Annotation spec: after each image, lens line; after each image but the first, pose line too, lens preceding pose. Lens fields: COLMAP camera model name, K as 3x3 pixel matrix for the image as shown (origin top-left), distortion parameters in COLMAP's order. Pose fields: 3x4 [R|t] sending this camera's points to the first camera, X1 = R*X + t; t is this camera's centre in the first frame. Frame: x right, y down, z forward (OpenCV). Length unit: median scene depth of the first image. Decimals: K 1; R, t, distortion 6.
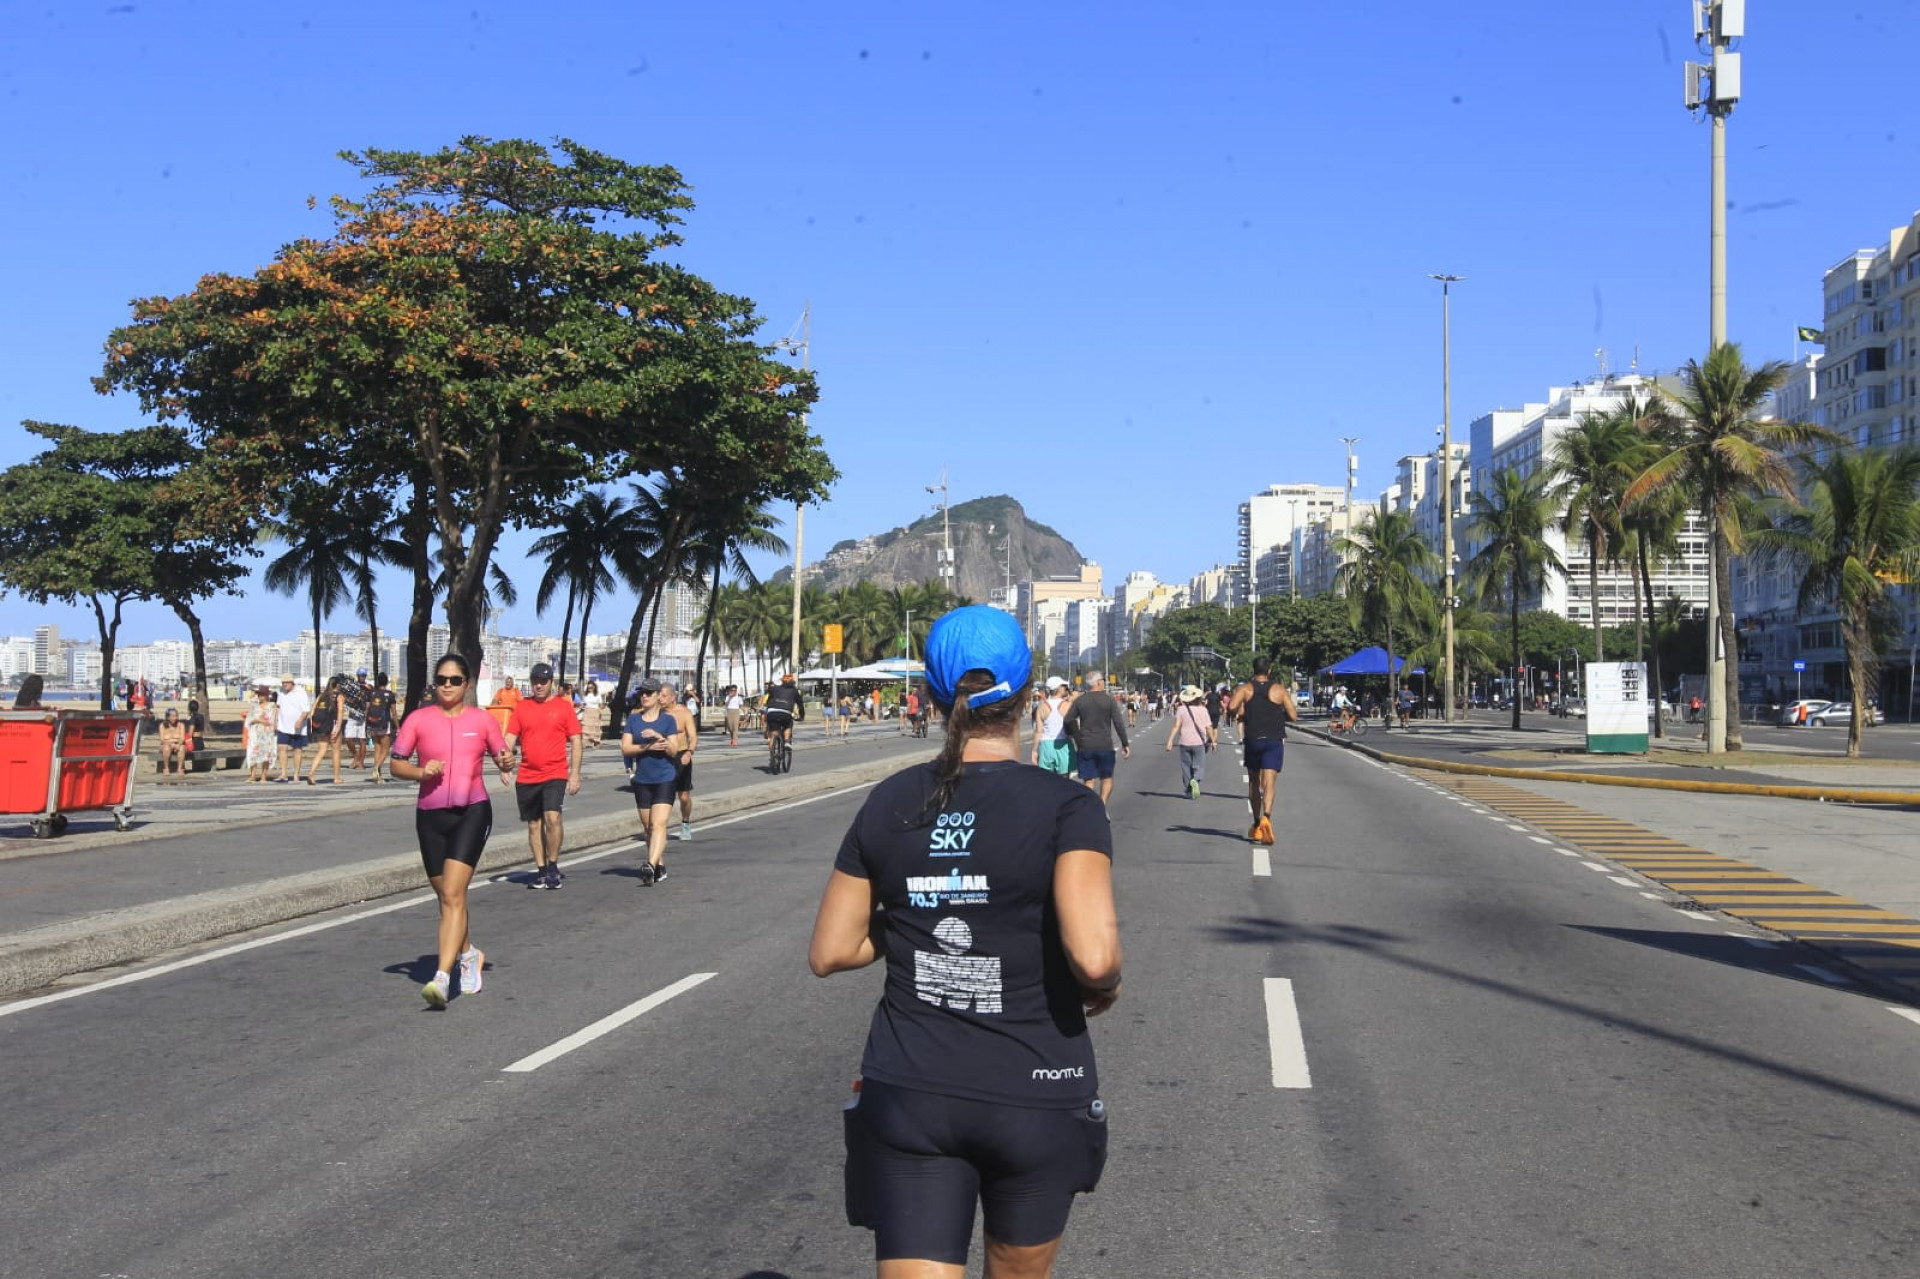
lens RADIAL K [[2348.8, 0, 960.0], [0, 2348.8, 639.5], [0, 0, 1]] dist [-0.013455, 0.176986]
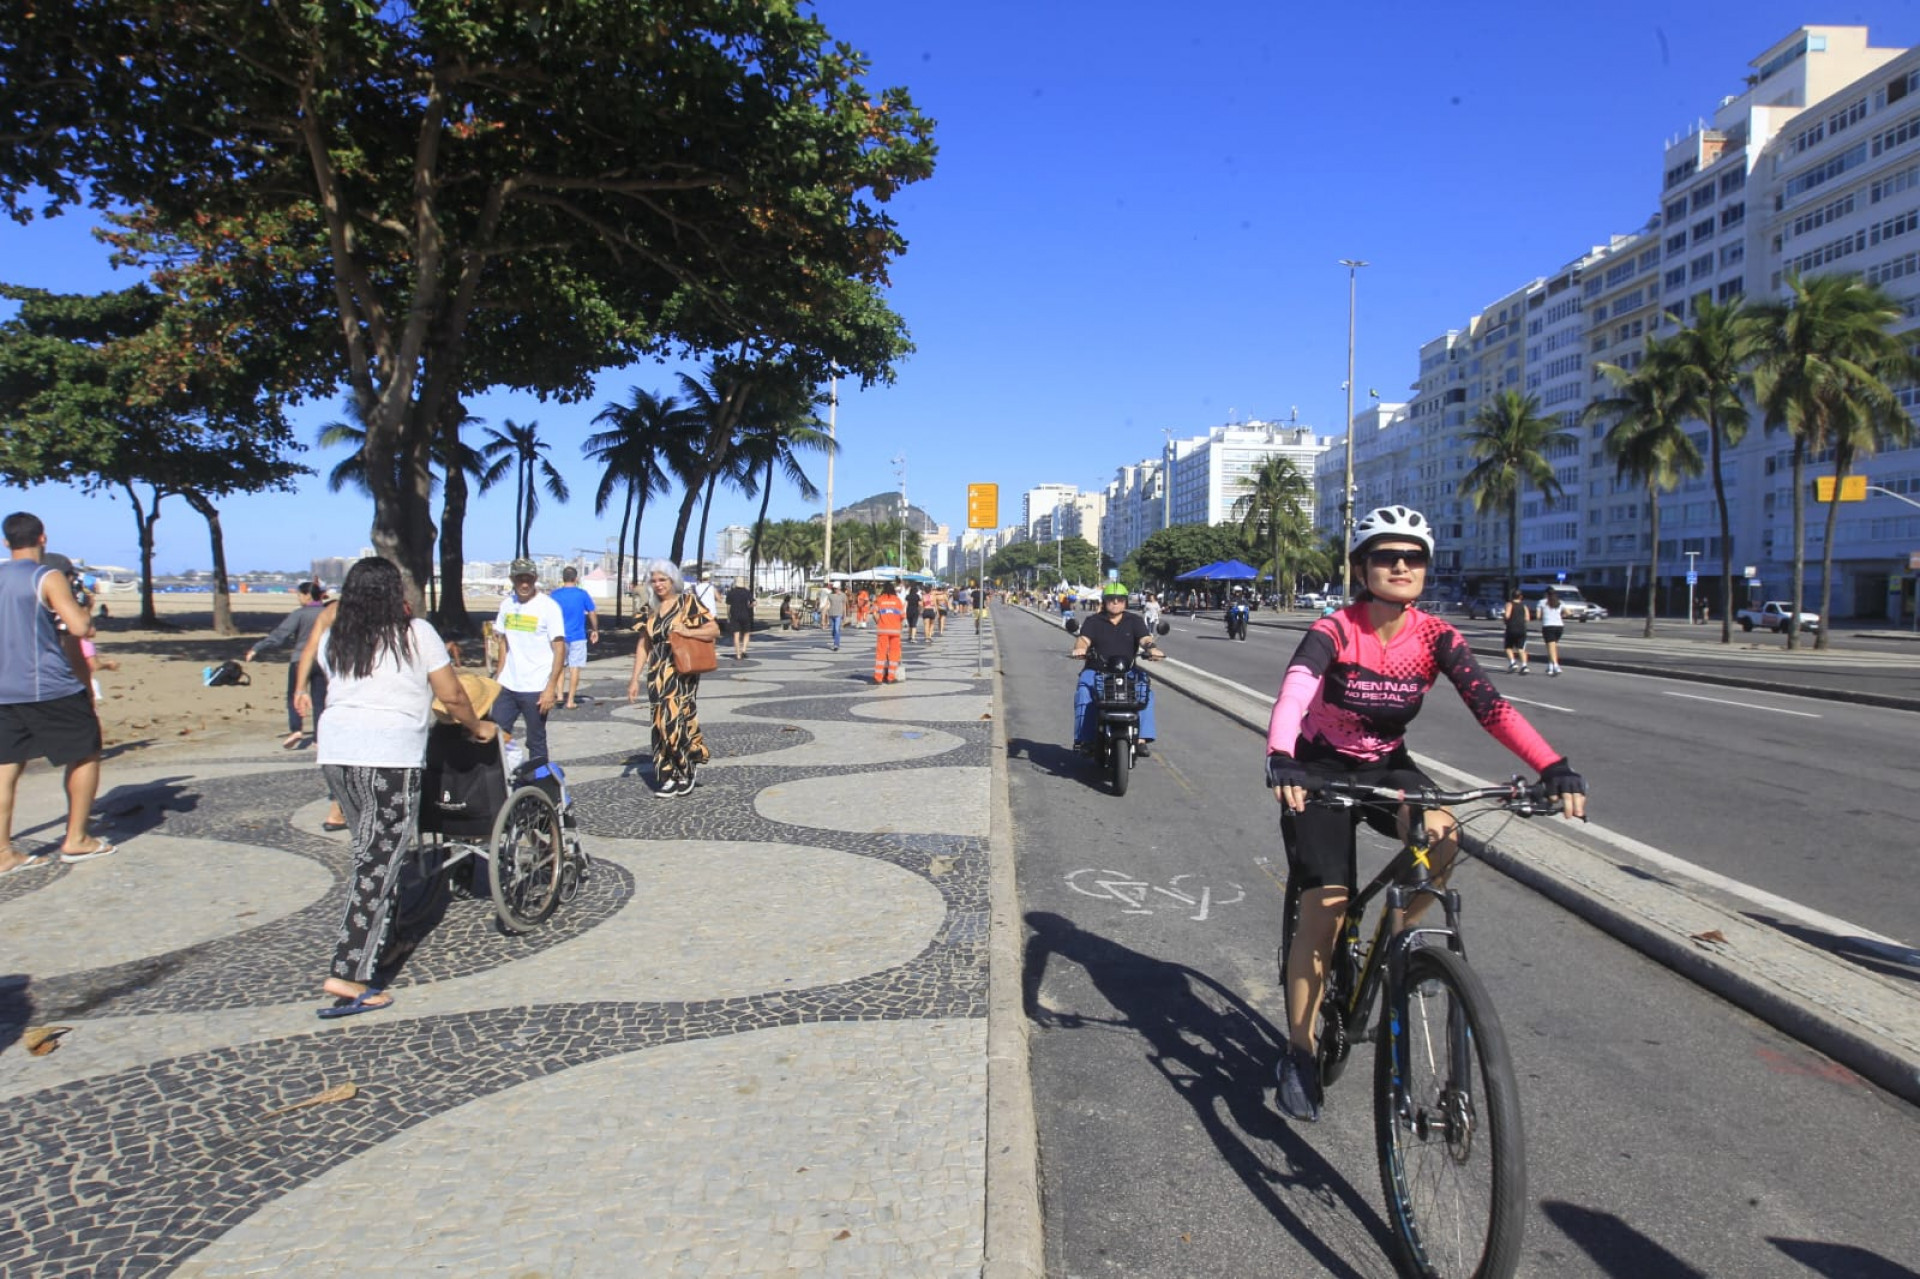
lens RADIAL K [[1133.5, 0, 974.7], [0, 1133.5, 640.5], [0, 0, 1]] dist [-0.082234, 0.047017]
pose [[0.995893, 0.001908, 0.090516, -0.060406], [-0.008011, 0.997713, 0.067115, 0.010794], [-0.090181, -0.067565, 0.993631, 0.512665]]
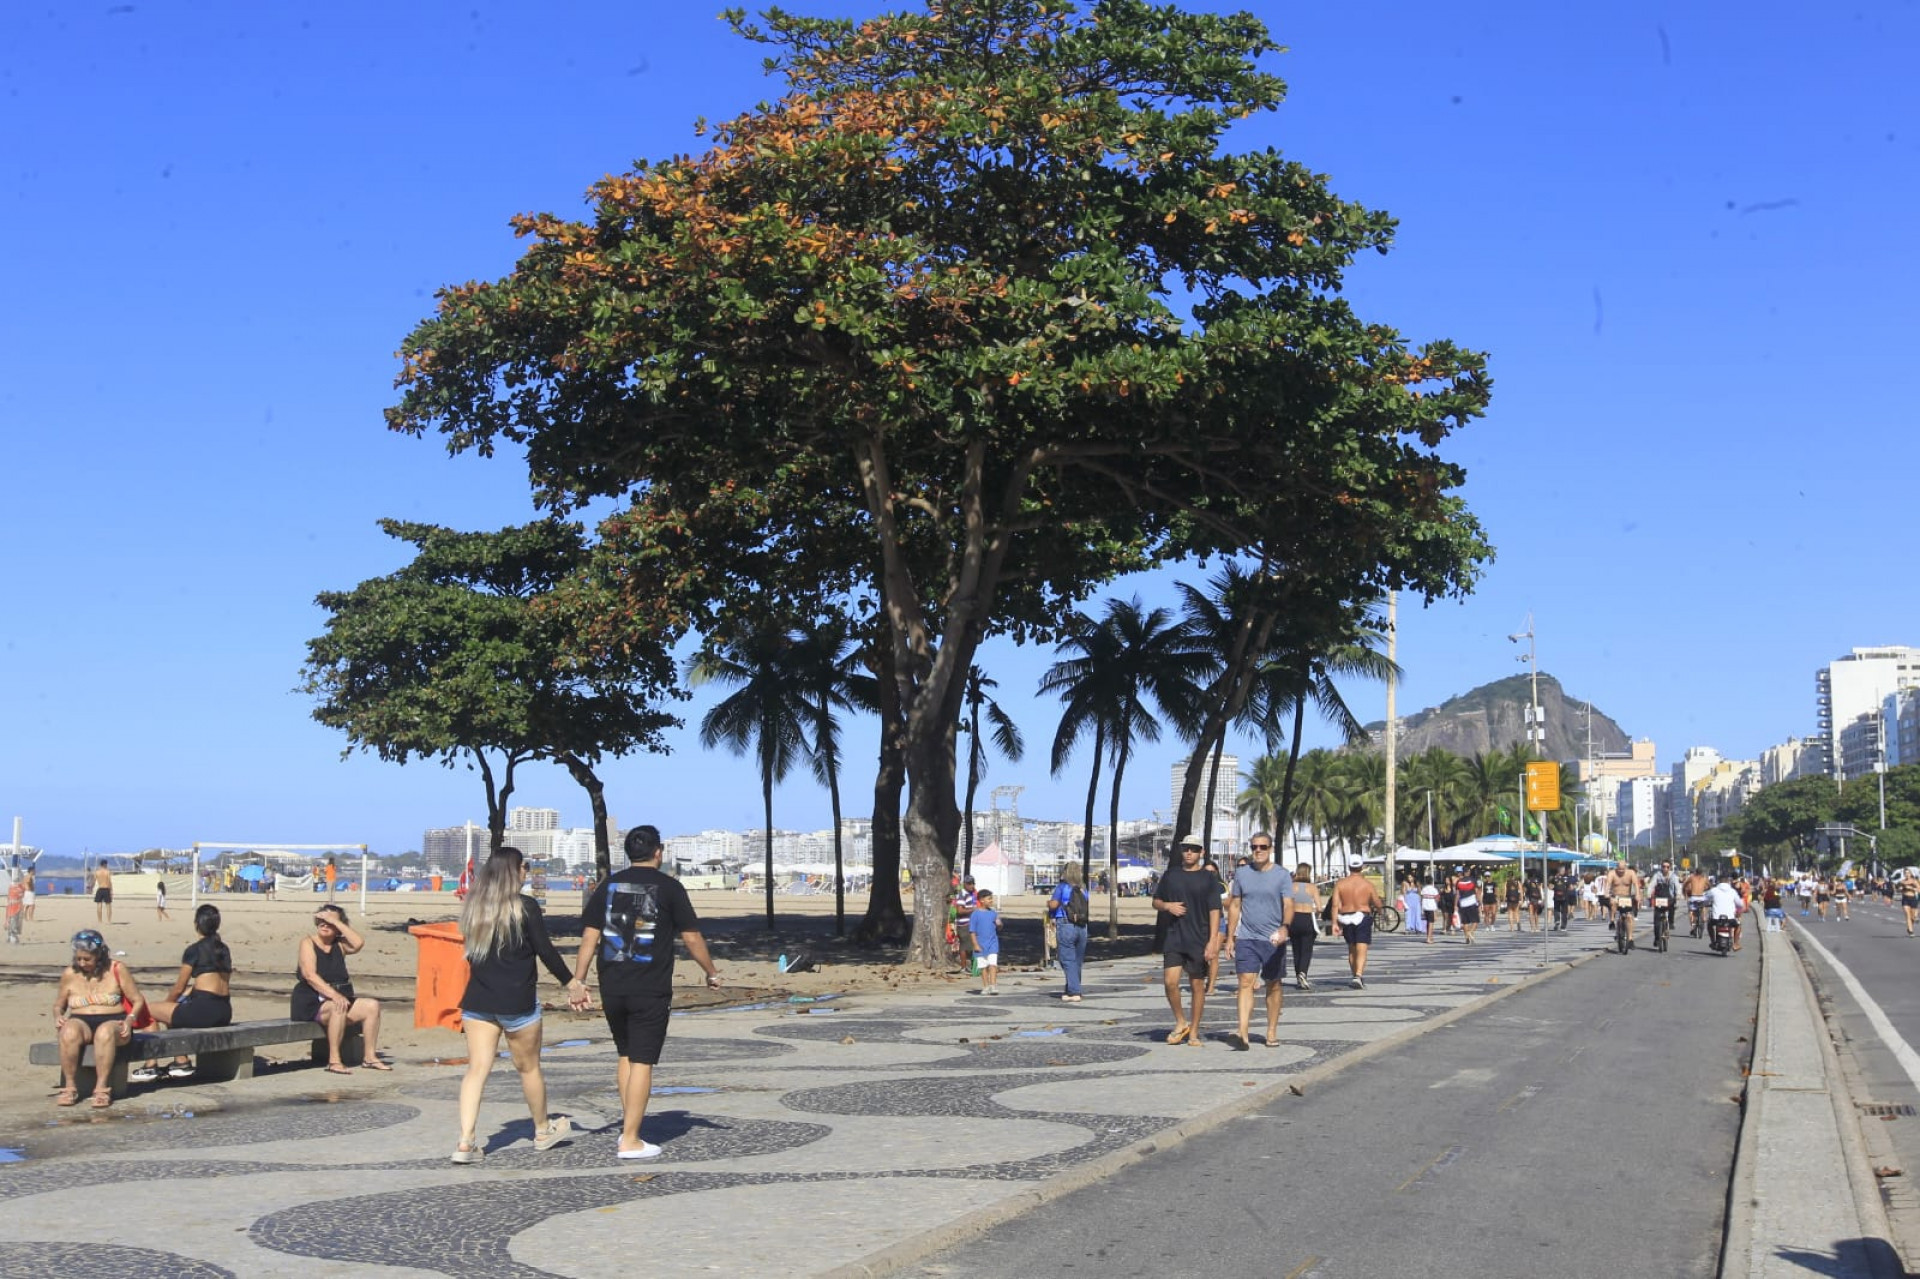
lens RADIAL K [[2348.8, 0, 960.0], [0, 2348.8, 639.5], [0, 0, 1]] dist [-0.013455, 0.176986]
pose [[0.975274, -0.026237, -0.219438, -0.048264], [0.008834, 0.996762, -0.079919, 0.006341], [0.220824, 0.076005, 0.972348, 0.290270]]
